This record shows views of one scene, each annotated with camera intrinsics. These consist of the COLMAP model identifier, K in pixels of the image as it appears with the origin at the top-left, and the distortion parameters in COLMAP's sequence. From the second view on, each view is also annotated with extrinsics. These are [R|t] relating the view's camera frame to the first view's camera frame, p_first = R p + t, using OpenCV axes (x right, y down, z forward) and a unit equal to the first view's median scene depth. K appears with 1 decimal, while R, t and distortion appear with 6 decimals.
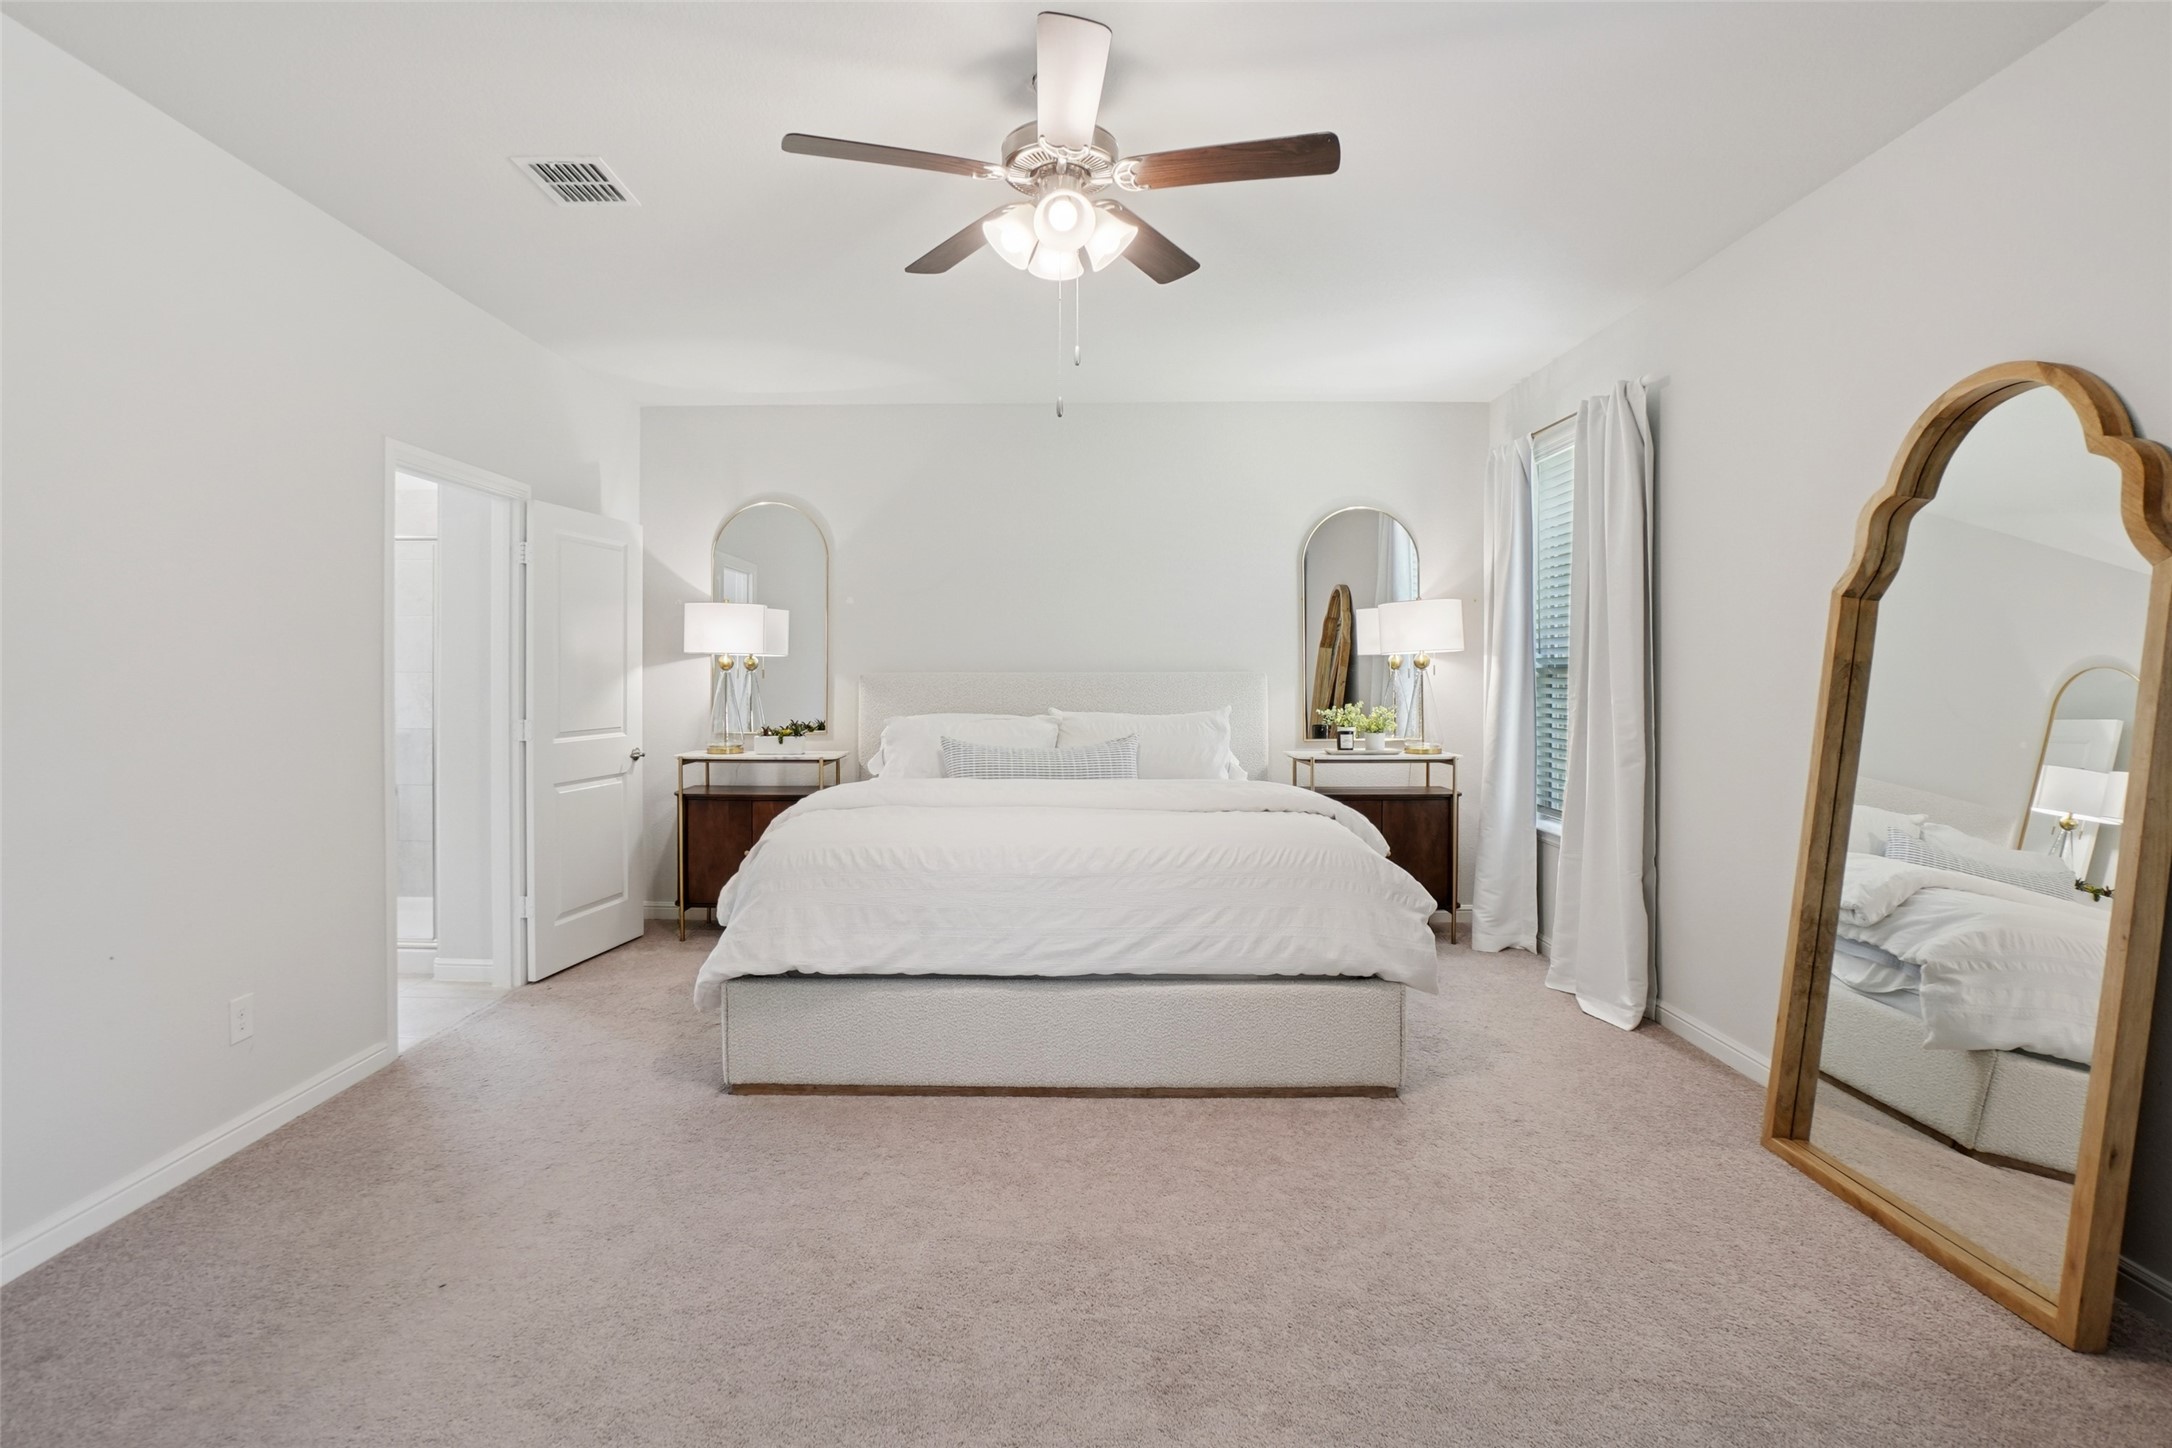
lens RADIAL K [[1021.0, 0, 1079.6], [0, 1021.0, 662.5], [0, 0, 1]] dist [-0.031383, 0.001024]
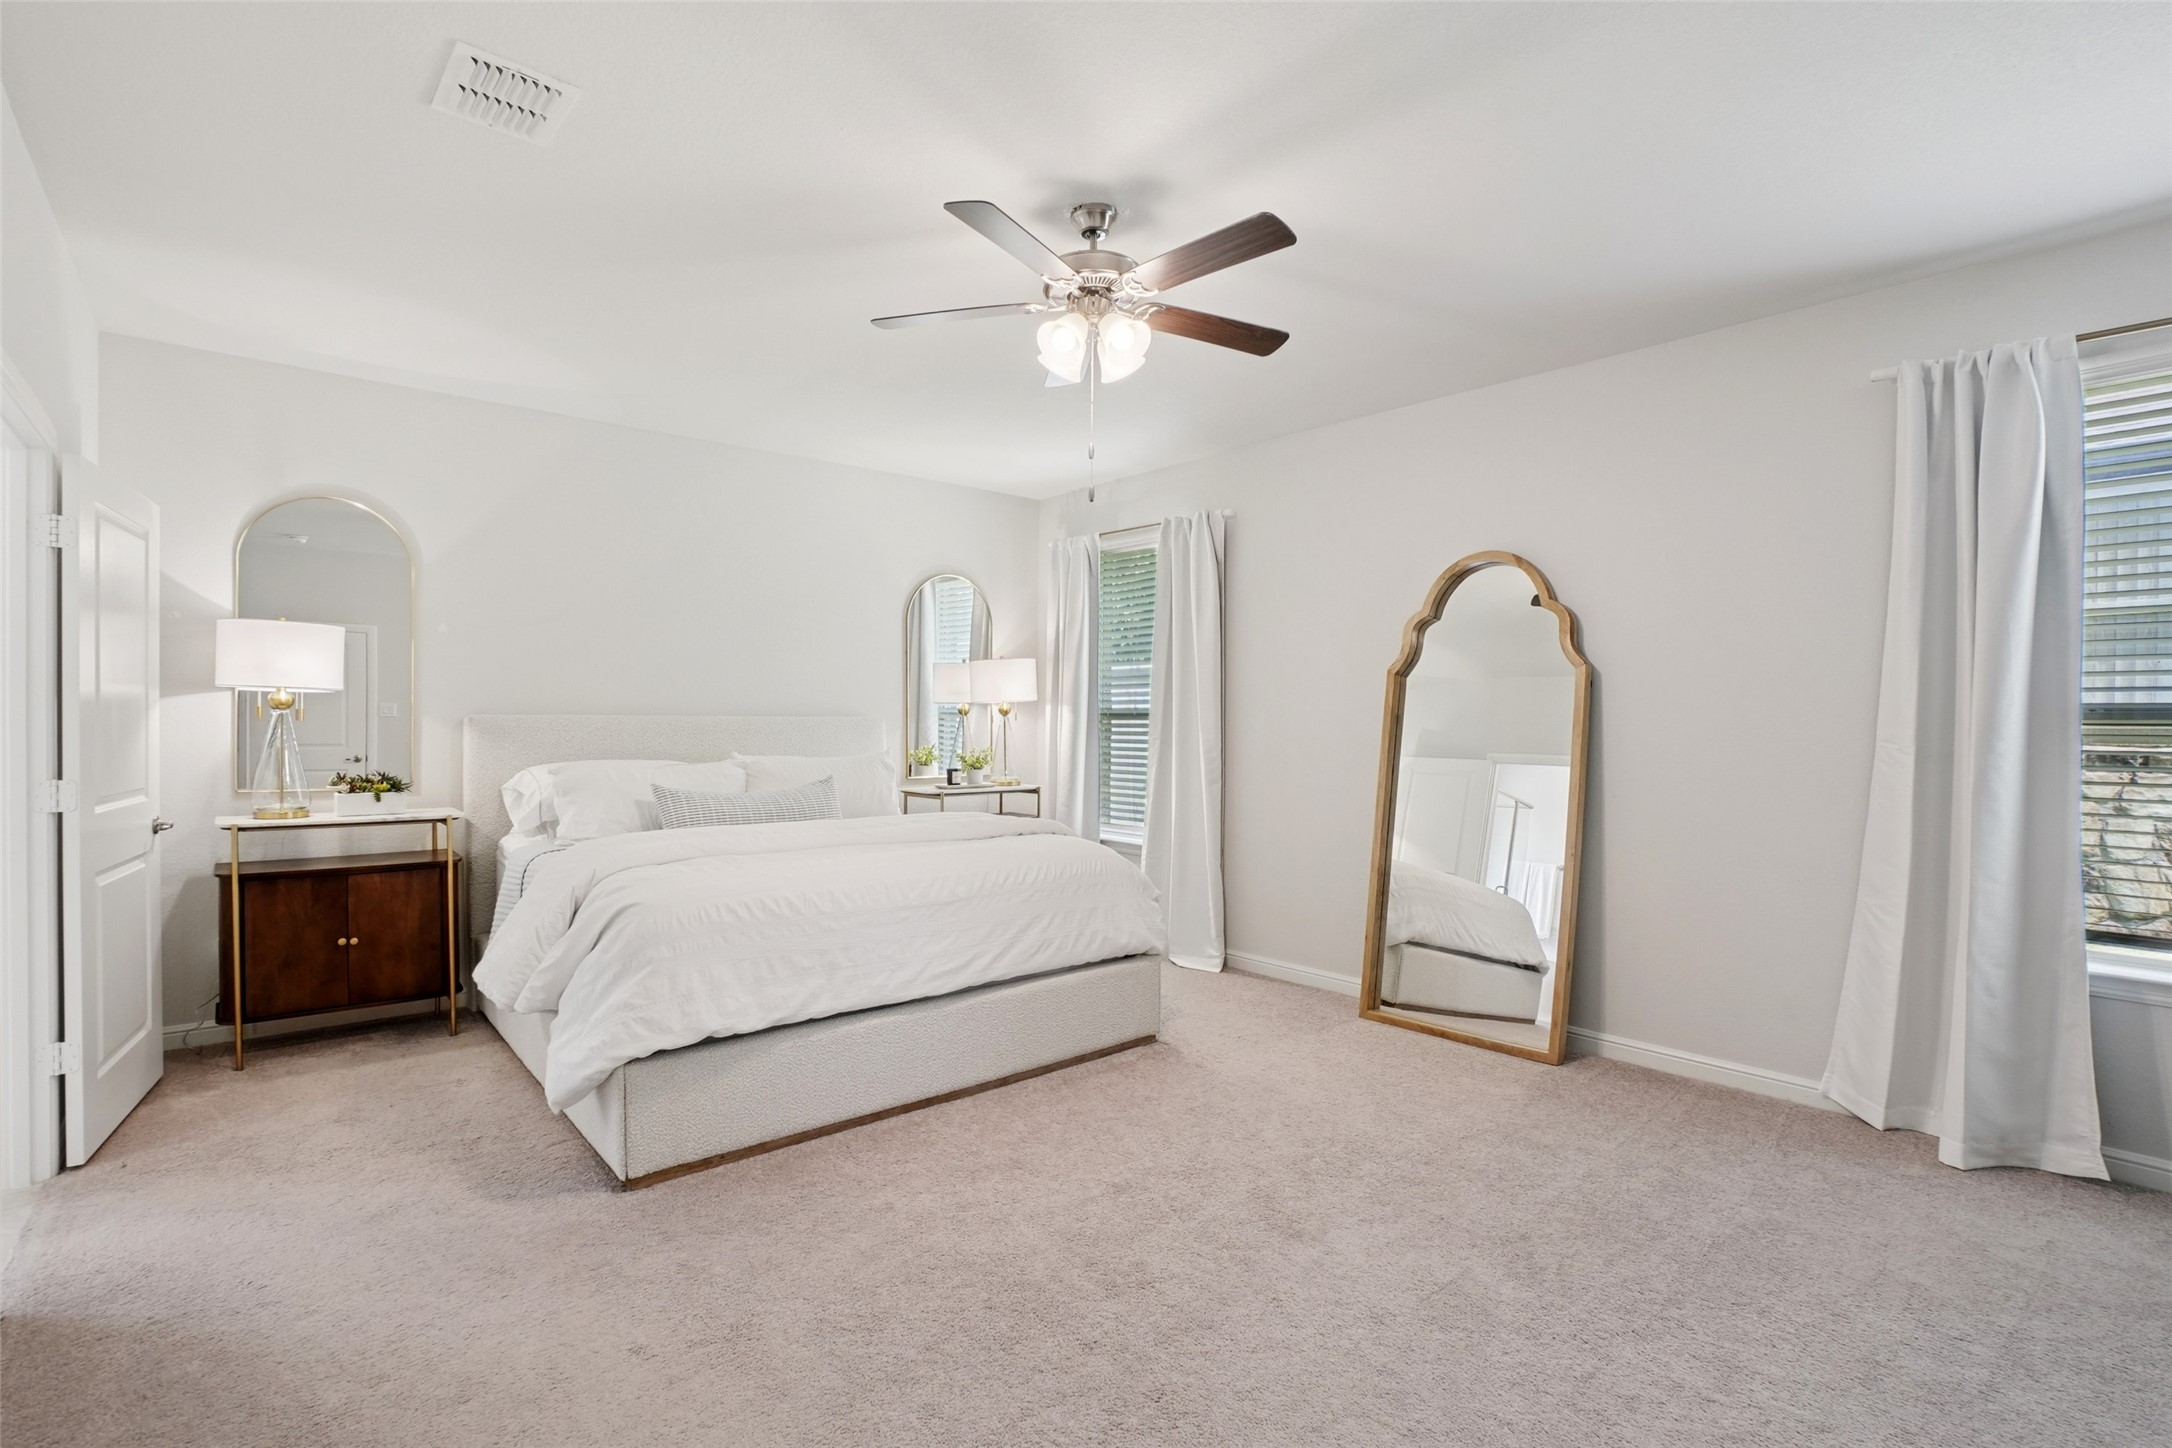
lens RADIAL K [[971.3, 0, 1073.8], [0, 971.3, 711.0], [0, 0, 1]] dist [-0.062493, 0.020565]
pose [[0.762138, 0.010615, 0.647328, -0.576216], [-0.012835, 0.999917, -0.001286, 0.002200], [-0.647288, -0.007329, 0.762210, 0.114256]]
